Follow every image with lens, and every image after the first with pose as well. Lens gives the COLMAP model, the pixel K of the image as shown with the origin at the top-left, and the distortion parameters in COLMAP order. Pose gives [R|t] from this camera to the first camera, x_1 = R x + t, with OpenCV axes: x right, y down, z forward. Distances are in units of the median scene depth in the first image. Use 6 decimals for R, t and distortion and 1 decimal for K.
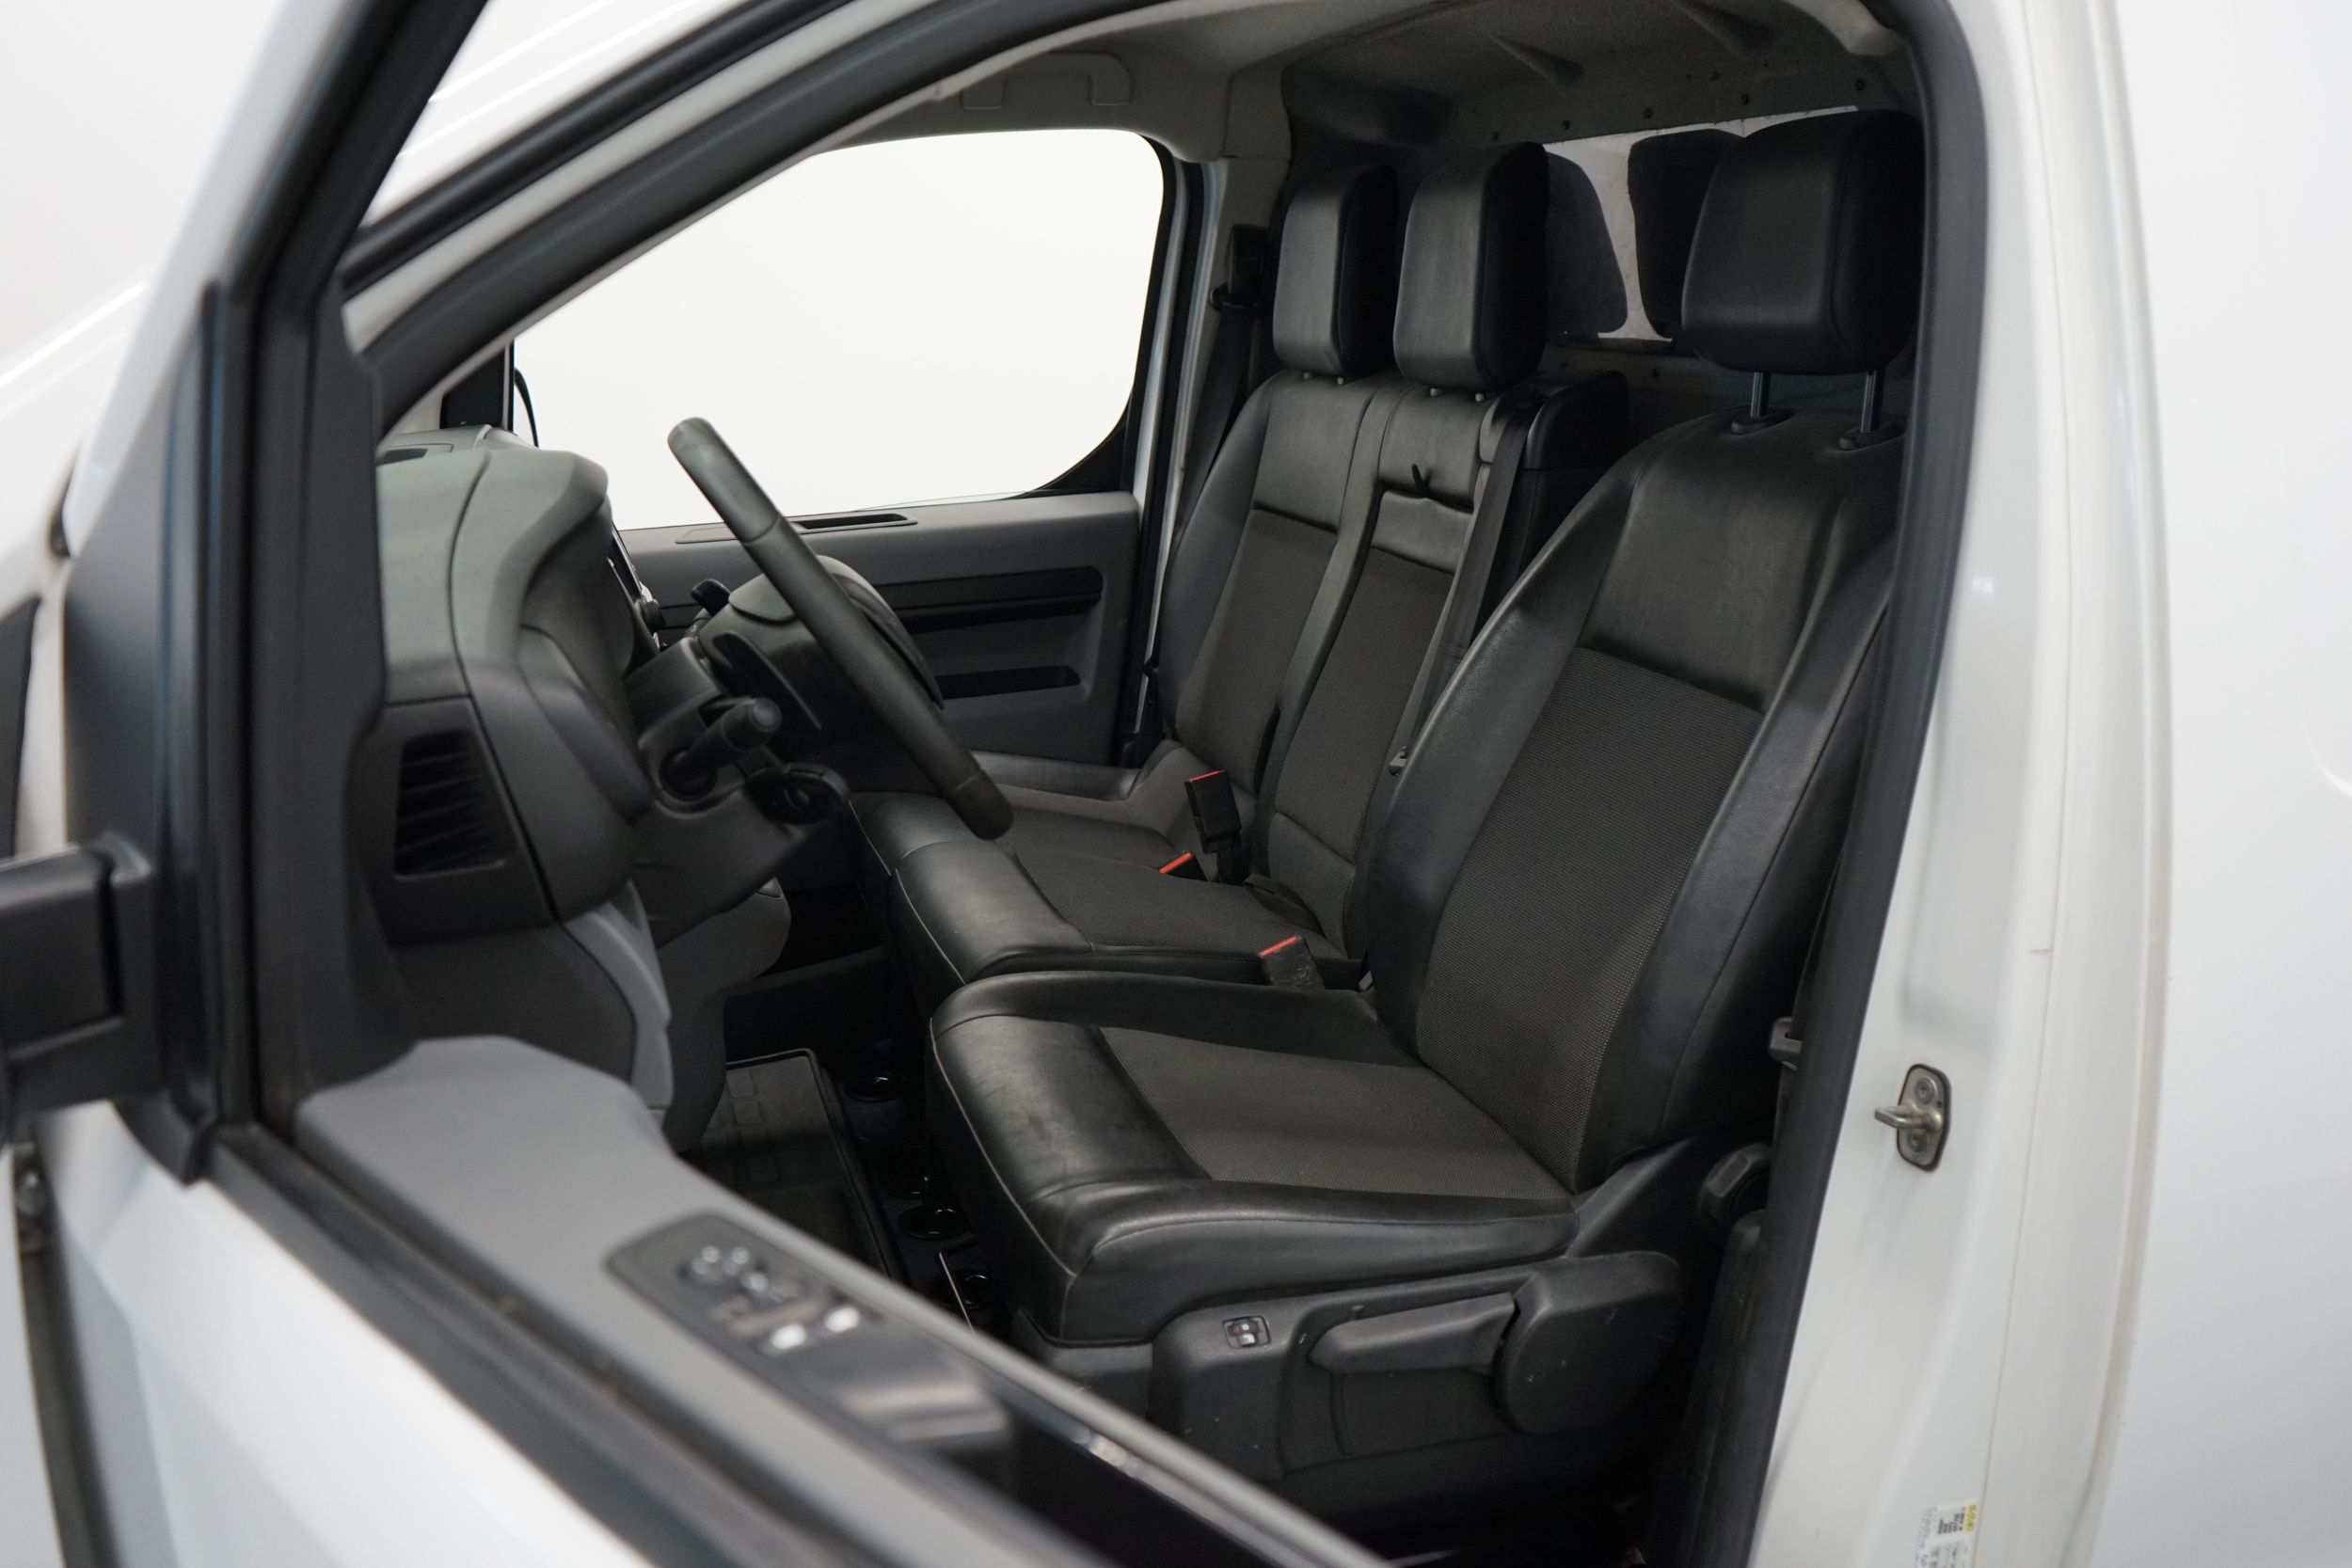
lens RADIAL K [[1925.1, 0, 1176.0], [0, 1925.1, 784.0], [0, 0, 1]] dist [-0.002686, 0.009186]
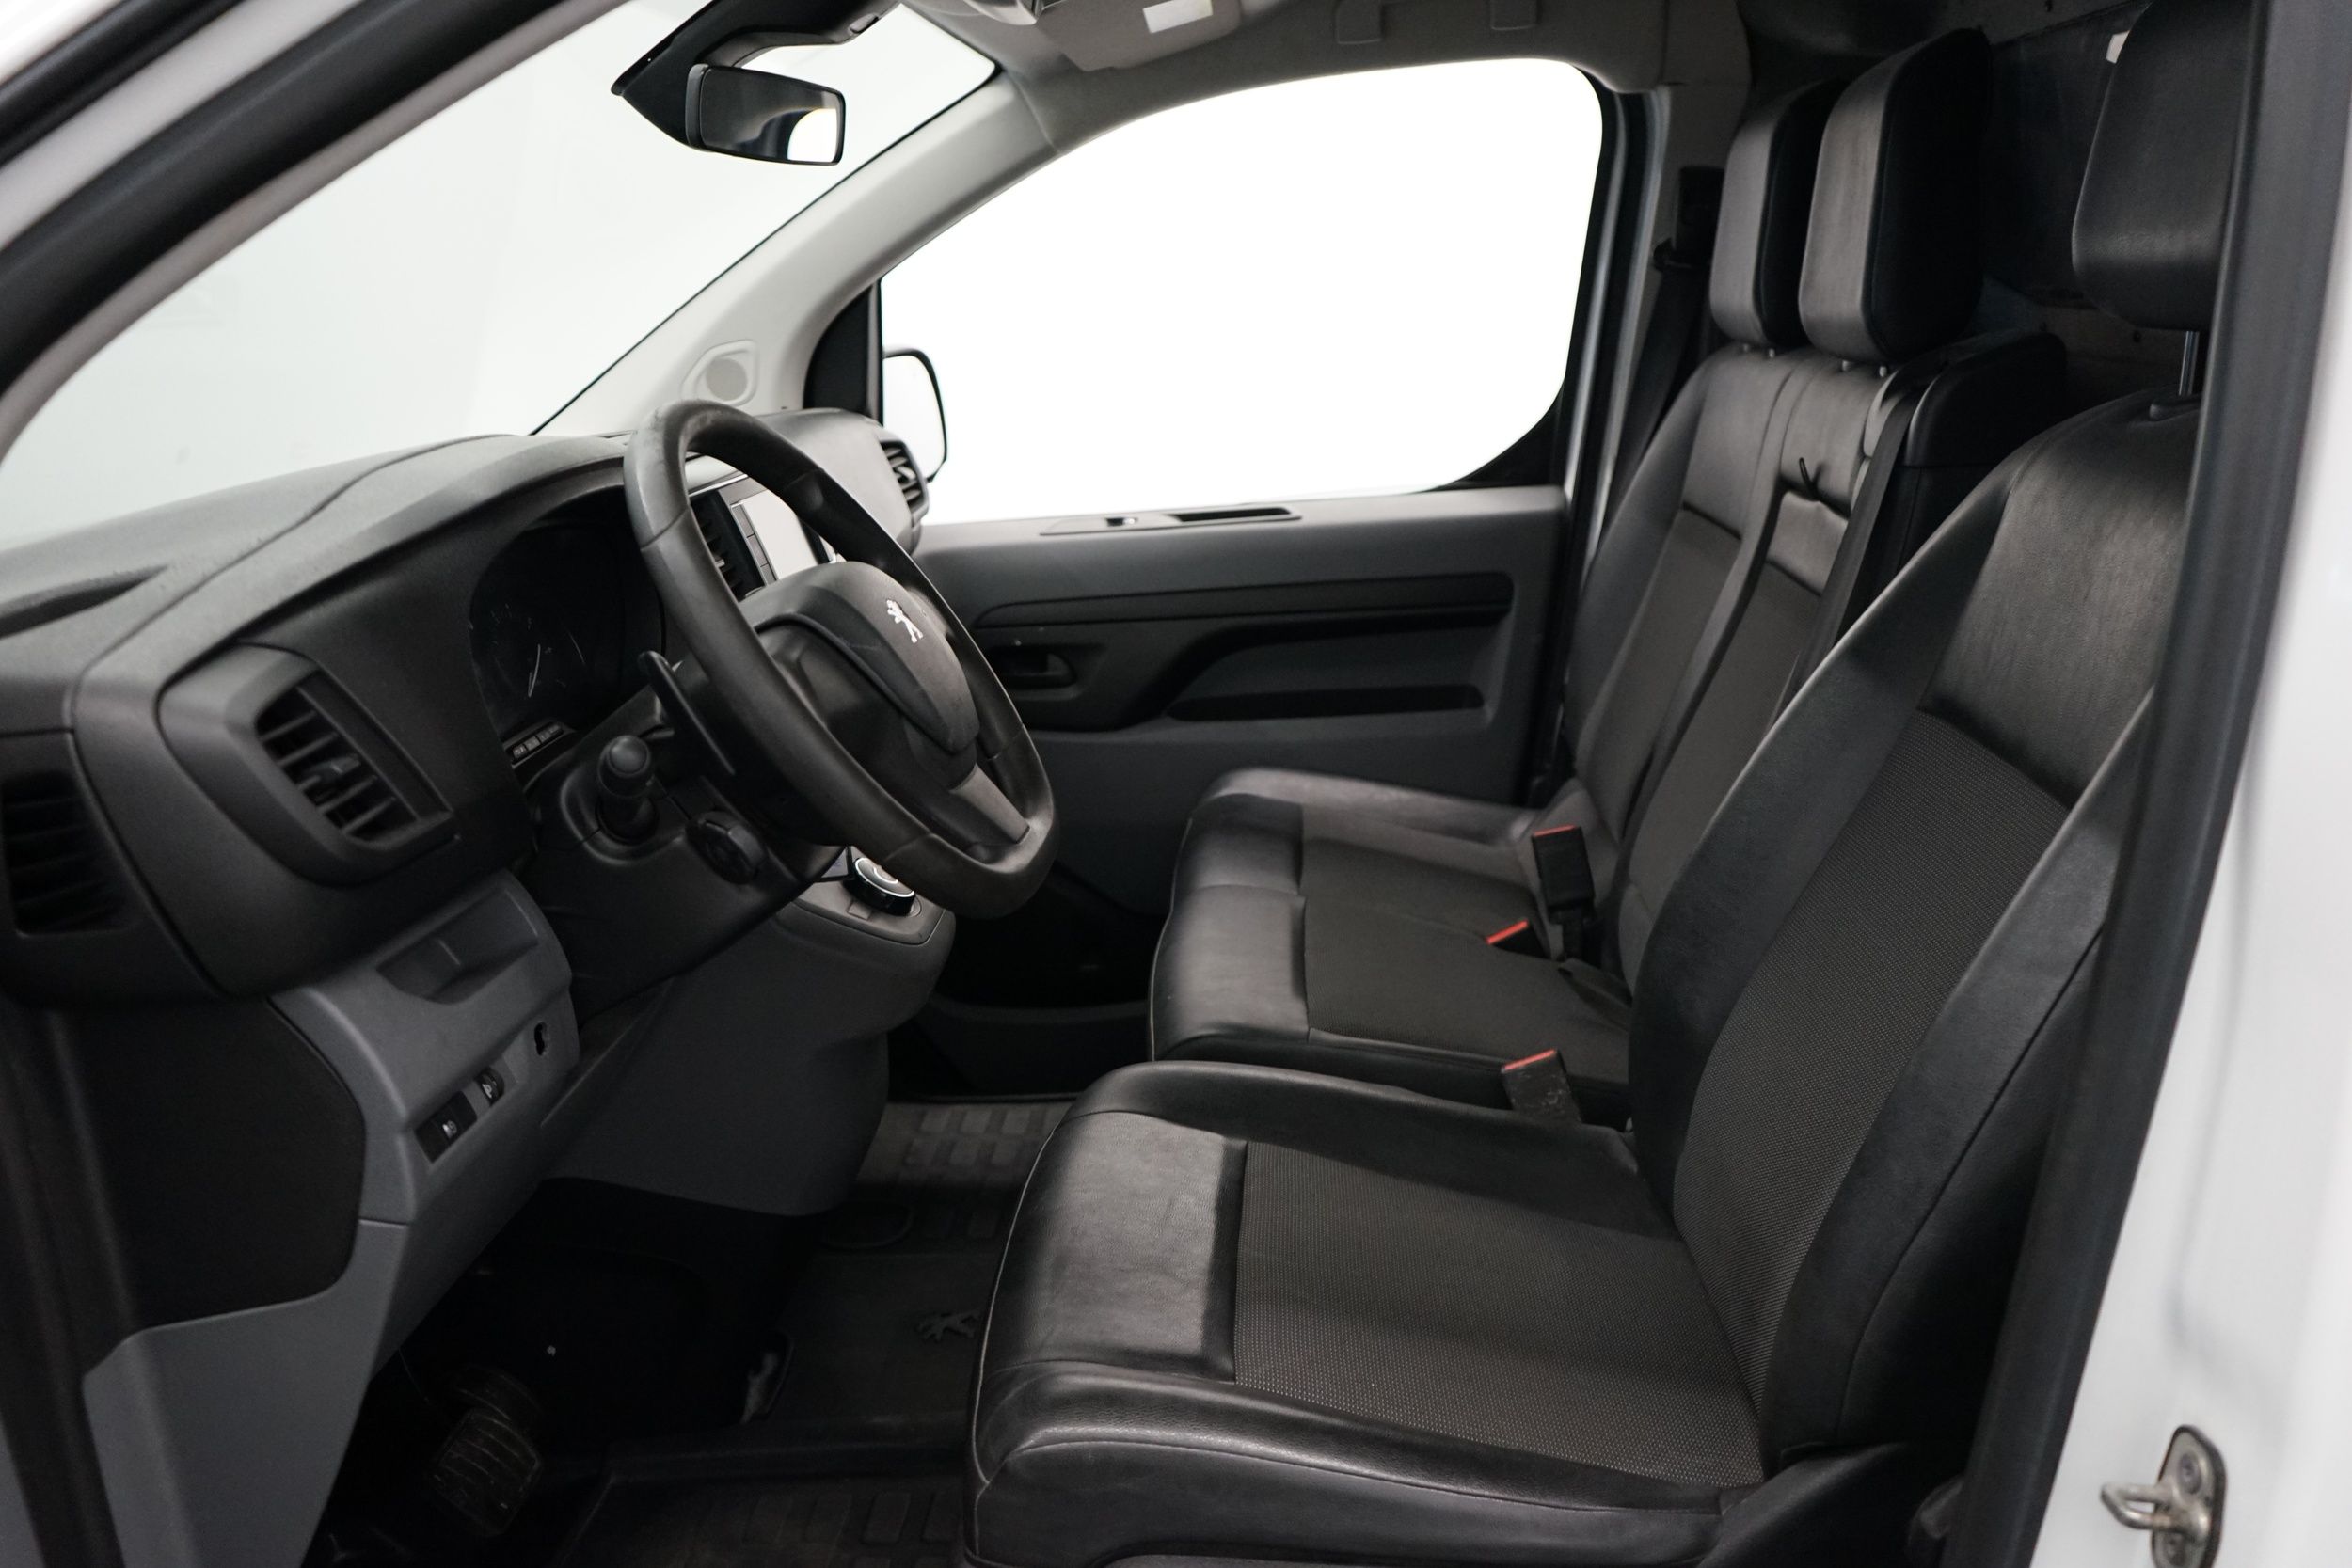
lens RADIAL K [[1925.1, 0, 1176.0], [0, 1925.1, 784.0], [0, 0, 1]] dist [-0.002686, 0.009186]
pose [[0.928003, 0.069999, -0.365937, 0.172308], [-0.067023, 0.997534, 0.020847, -0.031807], [0.366494, 0.005180, 0.930406, 0.172150]]
